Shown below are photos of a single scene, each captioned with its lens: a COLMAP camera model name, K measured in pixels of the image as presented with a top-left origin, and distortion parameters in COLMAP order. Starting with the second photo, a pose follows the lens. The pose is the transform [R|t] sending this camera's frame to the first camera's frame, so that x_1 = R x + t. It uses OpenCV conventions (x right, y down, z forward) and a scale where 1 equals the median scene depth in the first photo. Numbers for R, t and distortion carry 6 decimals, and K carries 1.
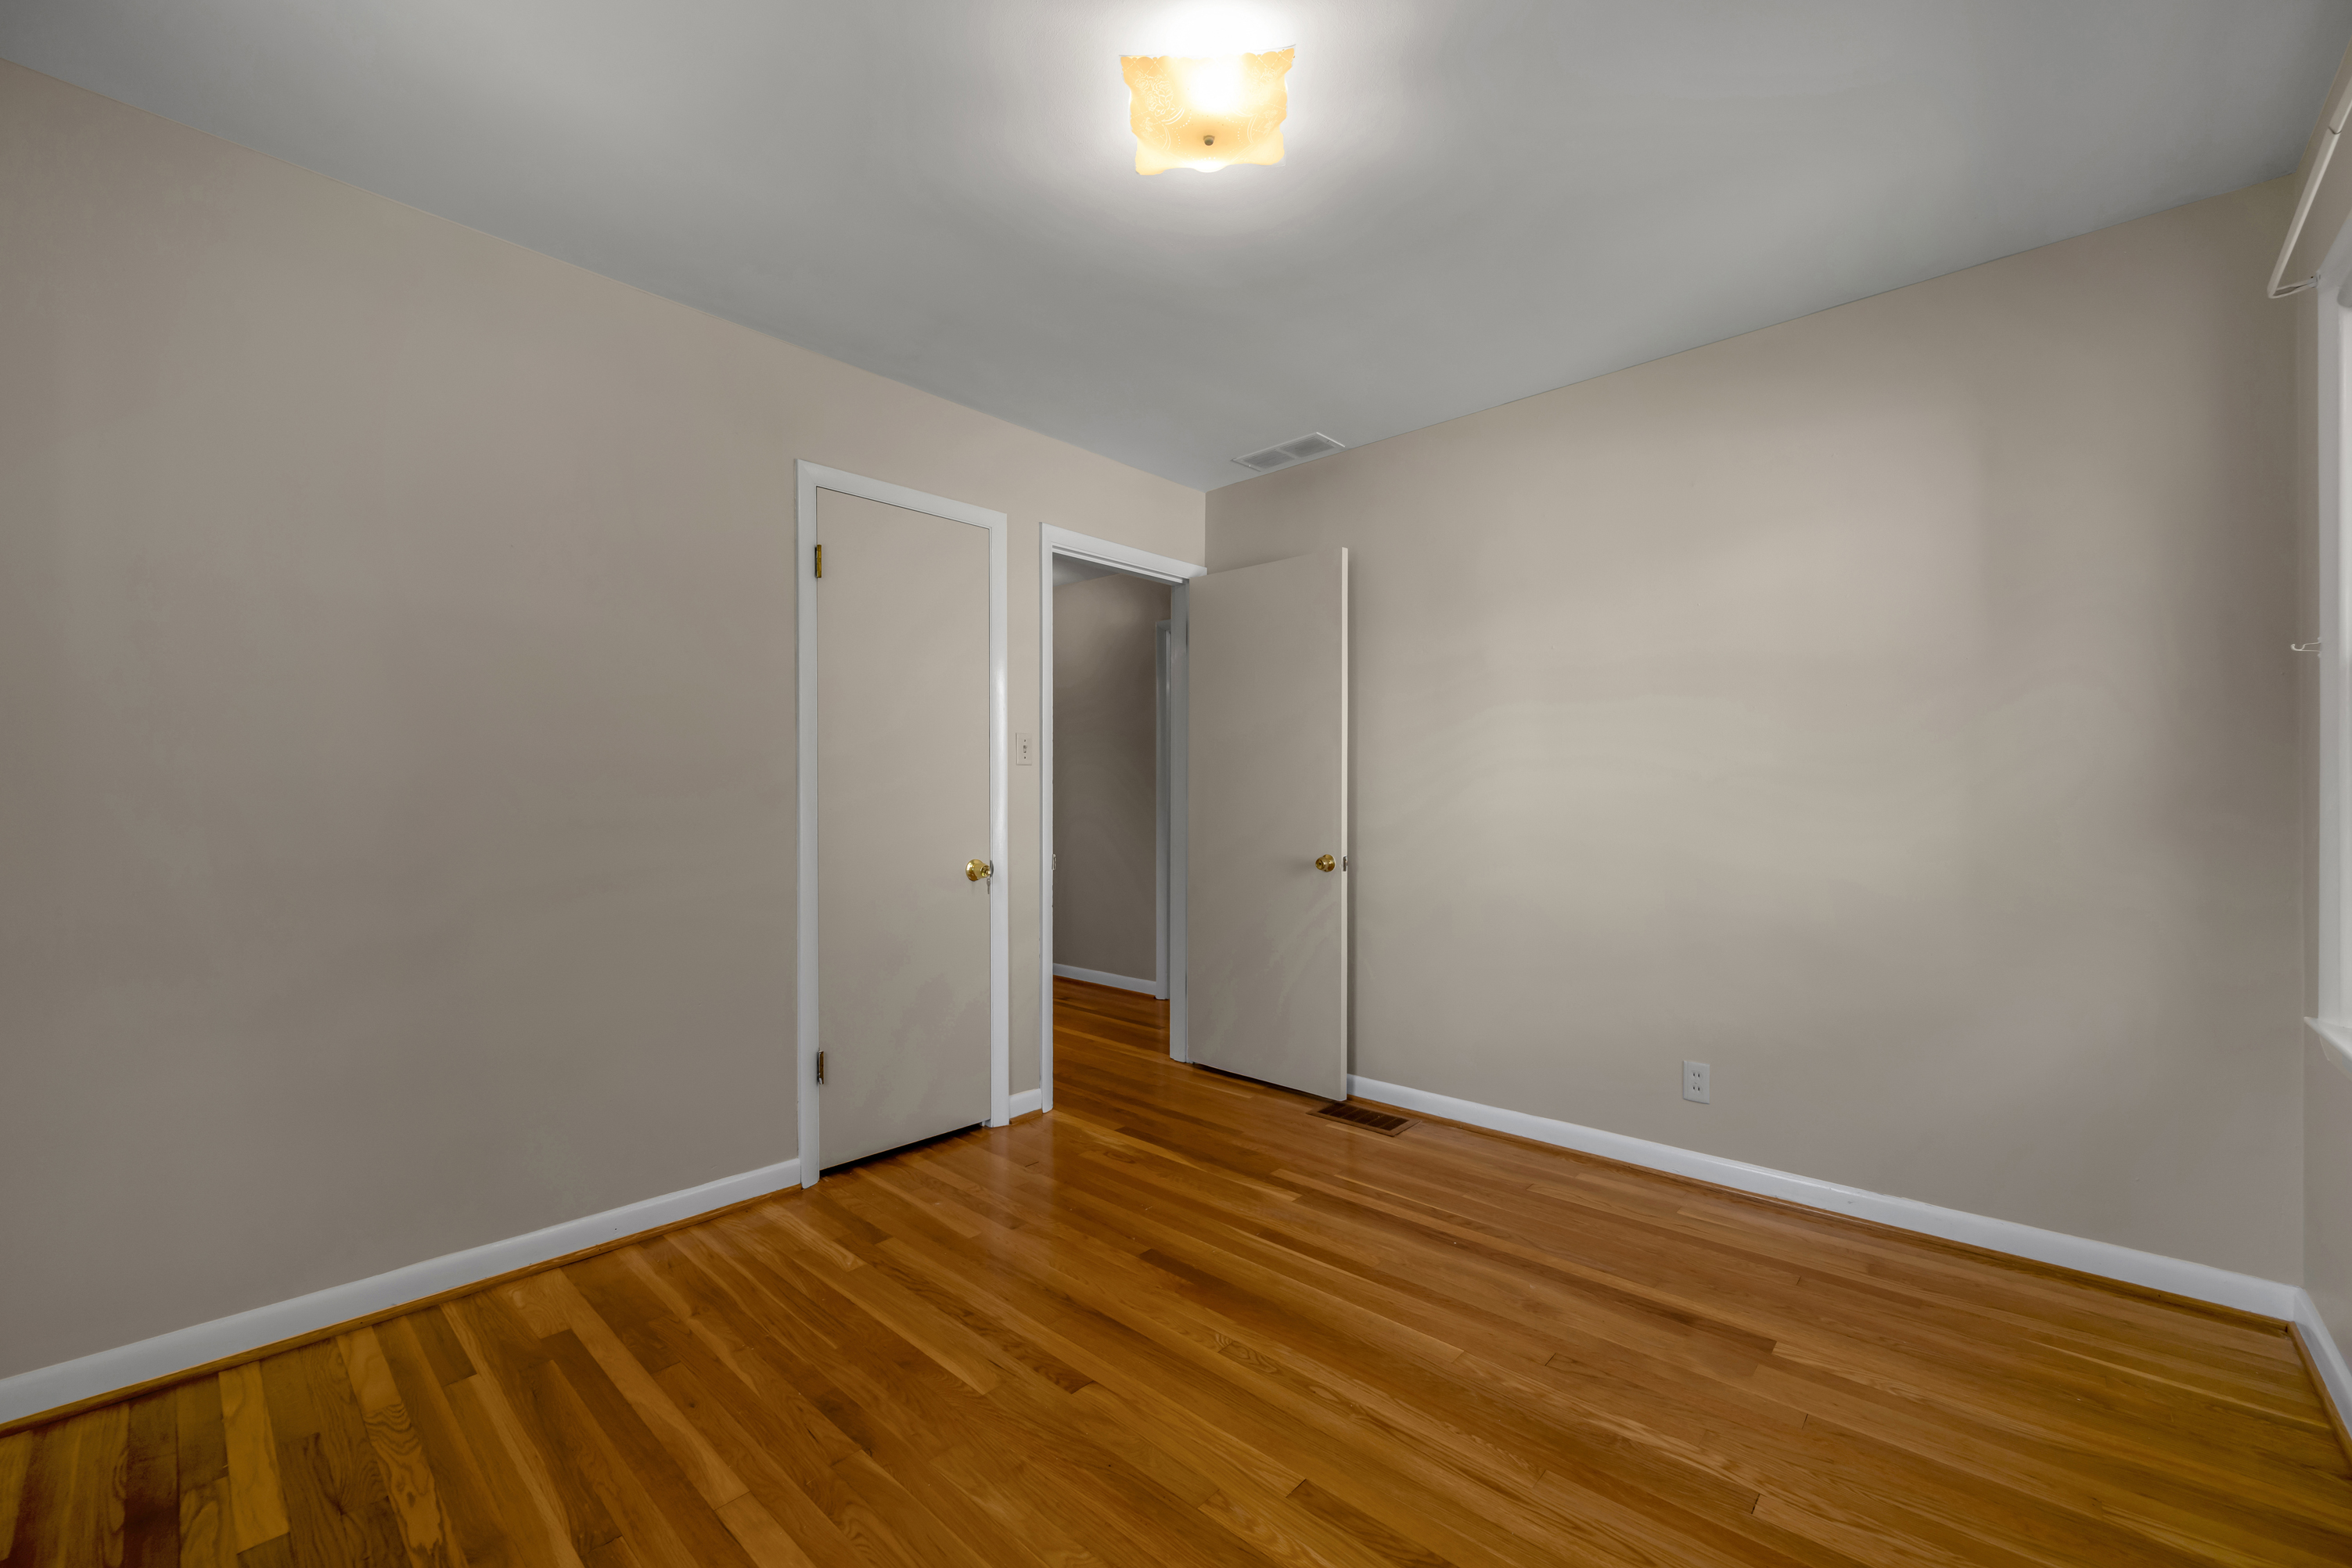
lens RADIAL K [[942.2, 0, 1171.1], [0, 942.2, 795.0], [0, 0, 1]] dist [-0.001037, 0.000026]
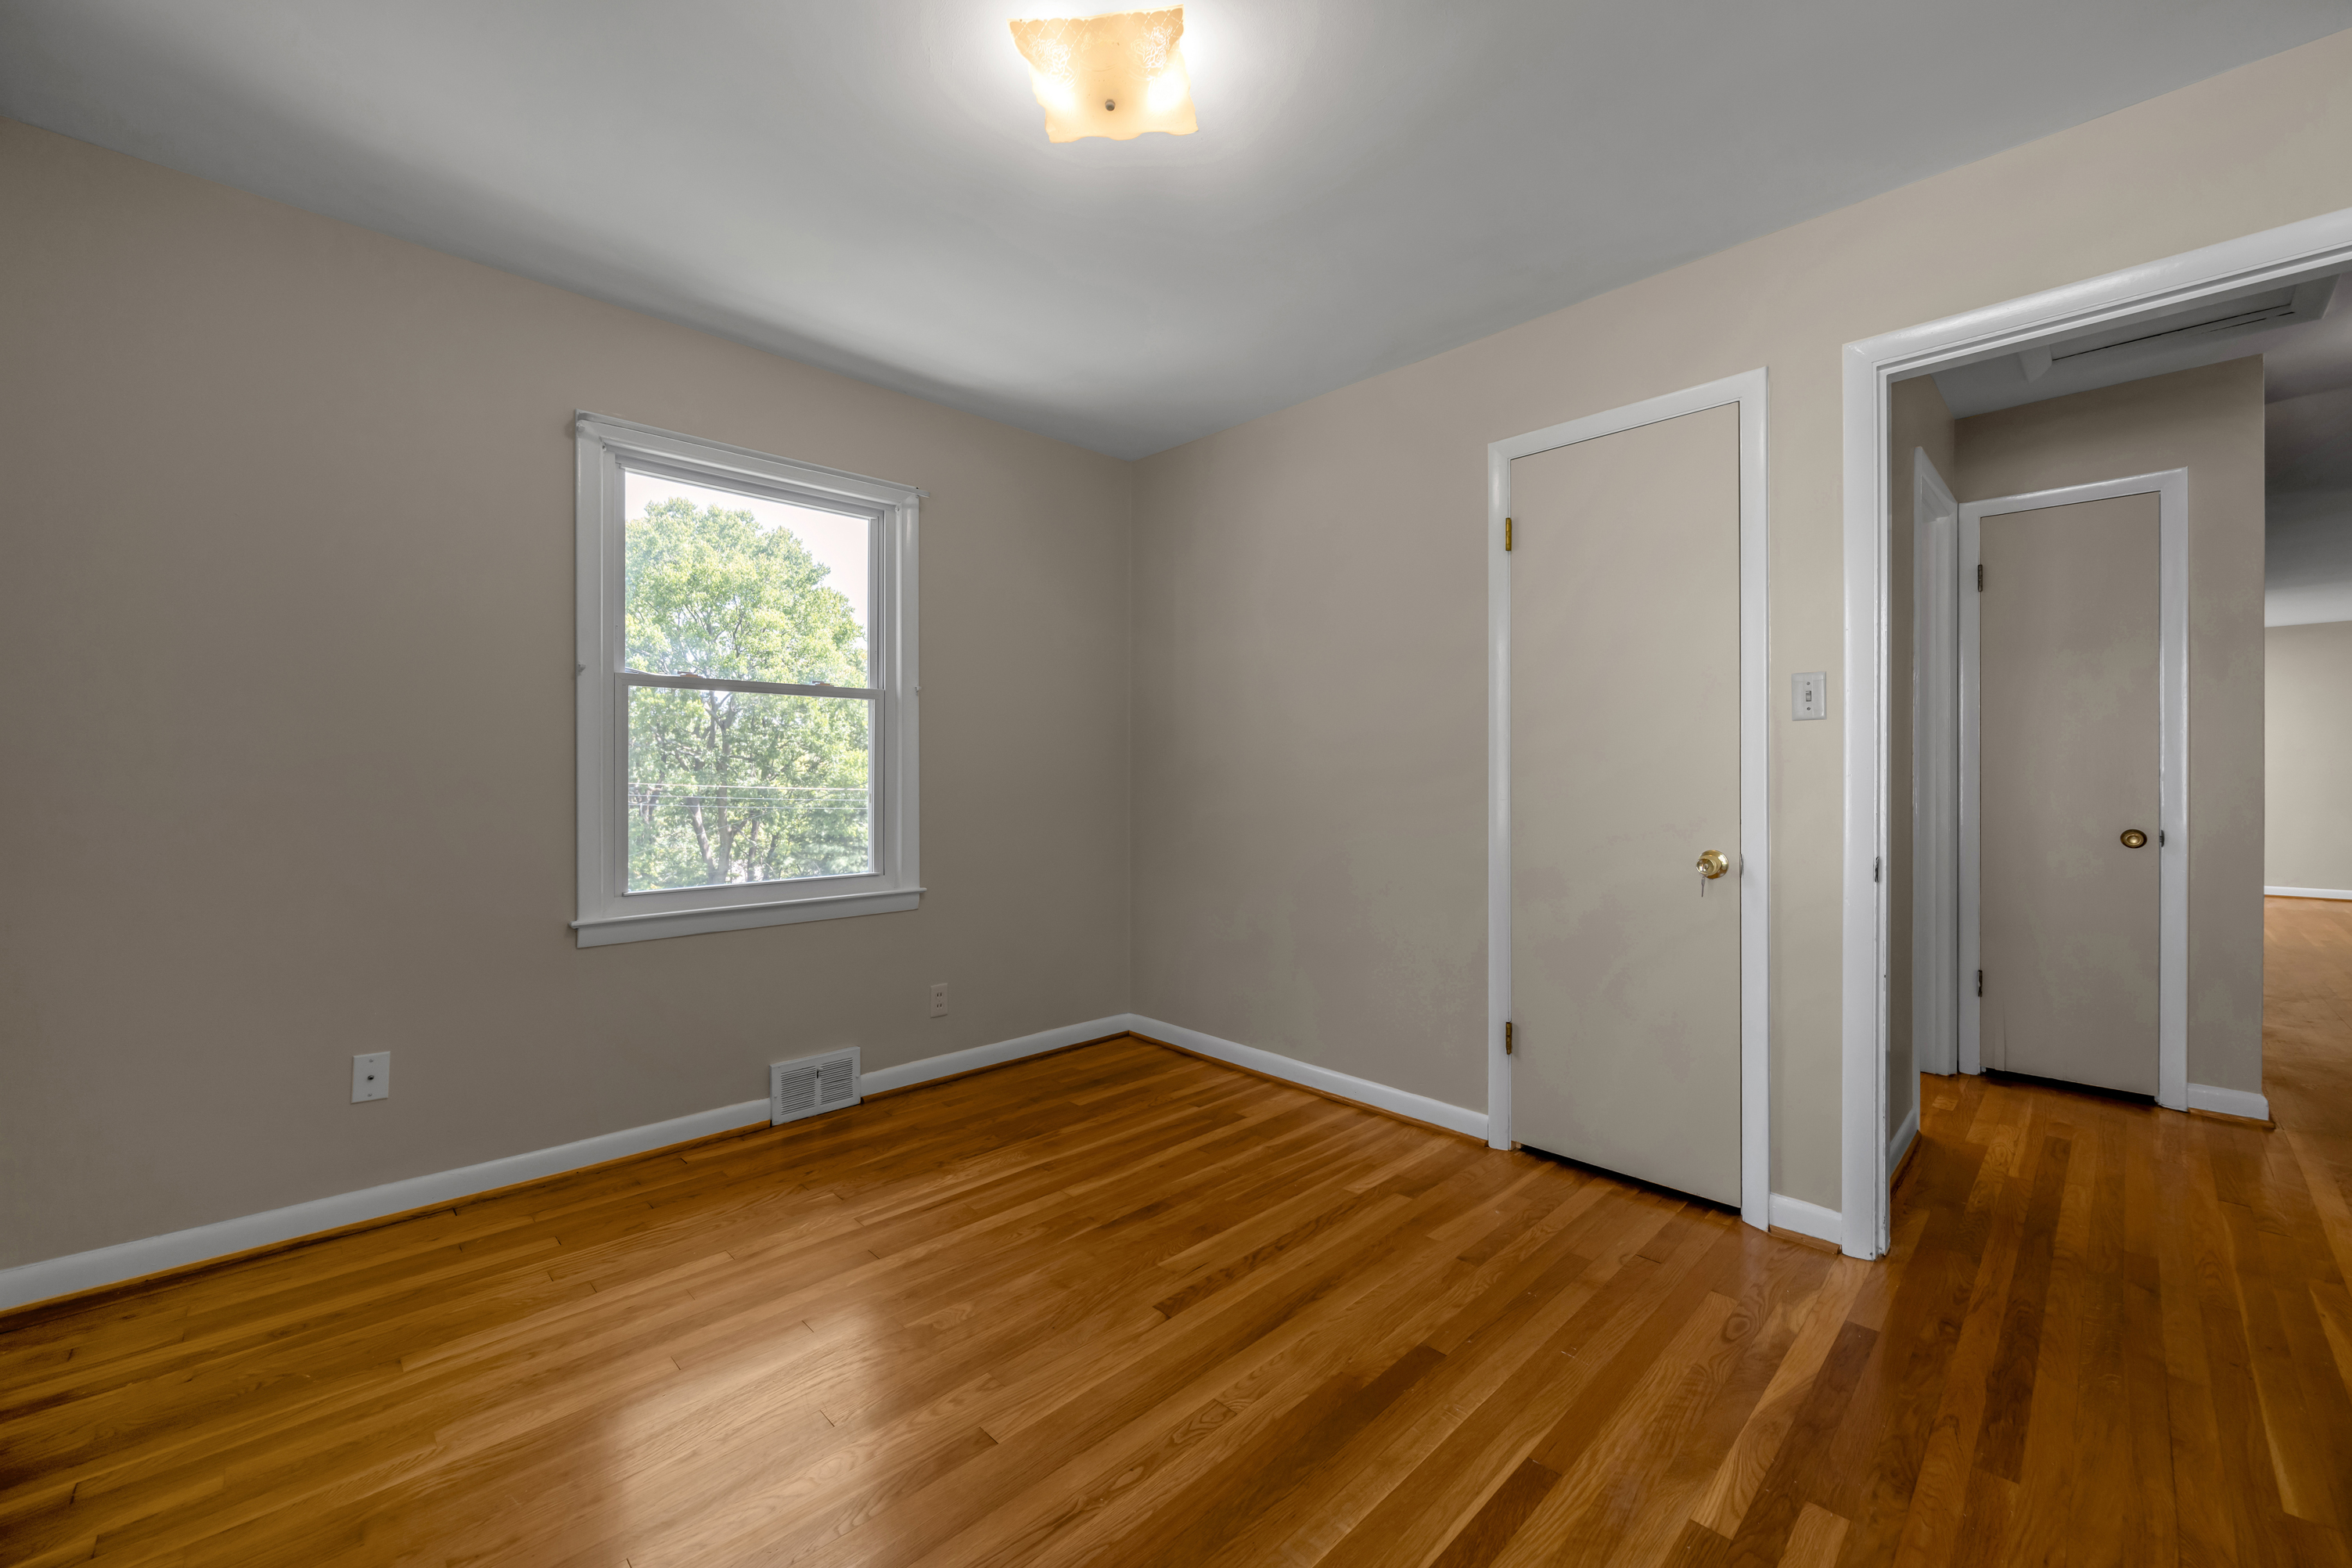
lens RADIAL K [[942.2, 0, 1196.6], [0, 942.2, 773.3], [0, 0, 1]] dist [-0.001037, 0.000026]
pose [[-0.042662, 0.003540, -0.999083, 0.779824], [0.007790, 0.999965, 0.003211, 0.000857], [0.999059, -0.007646, -0.042688, 0.858667]]
